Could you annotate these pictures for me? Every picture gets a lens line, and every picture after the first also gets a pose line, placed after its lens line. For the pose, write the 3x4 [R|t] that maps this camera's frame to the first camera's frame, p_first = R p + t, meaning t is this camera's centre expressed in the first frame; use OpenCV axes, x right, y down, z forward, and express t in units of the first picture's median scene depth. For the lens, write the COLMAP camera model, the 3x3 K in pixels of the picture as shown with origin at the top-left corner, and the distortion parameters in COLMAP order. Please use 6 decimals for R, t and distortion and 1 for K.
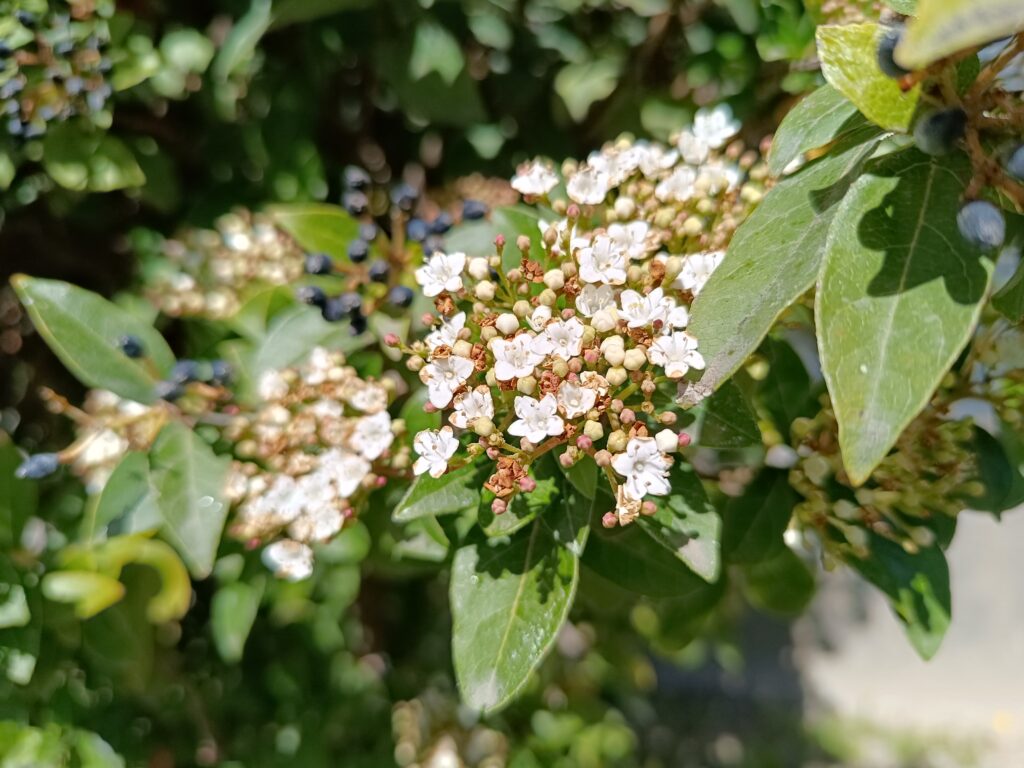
lens RADIAL K [[695.5, 0, 512.0], [0, 695.5, 384.0], [0, 0, 1]] dist [-0.078845, -0.001261]
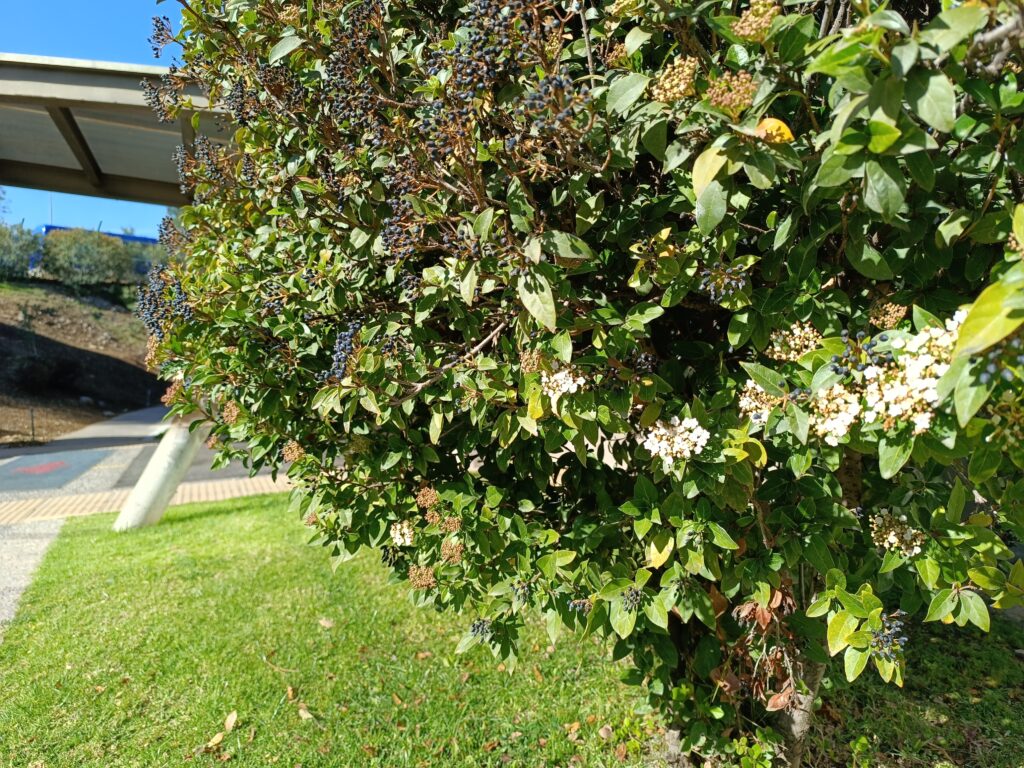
lens RADIAL K [[737.9, 0, 512.0], [0, 737.9, 384.0], [0, 0, 1]] dist [0.000339, 0.000962]
pose [[0.816713, -0.016457, -0.576809, 0.618401], [0.103763, 0.987488, 0.118745, -0.755392], [0.567638, -0.156832, 0.808202, -3.393349]]
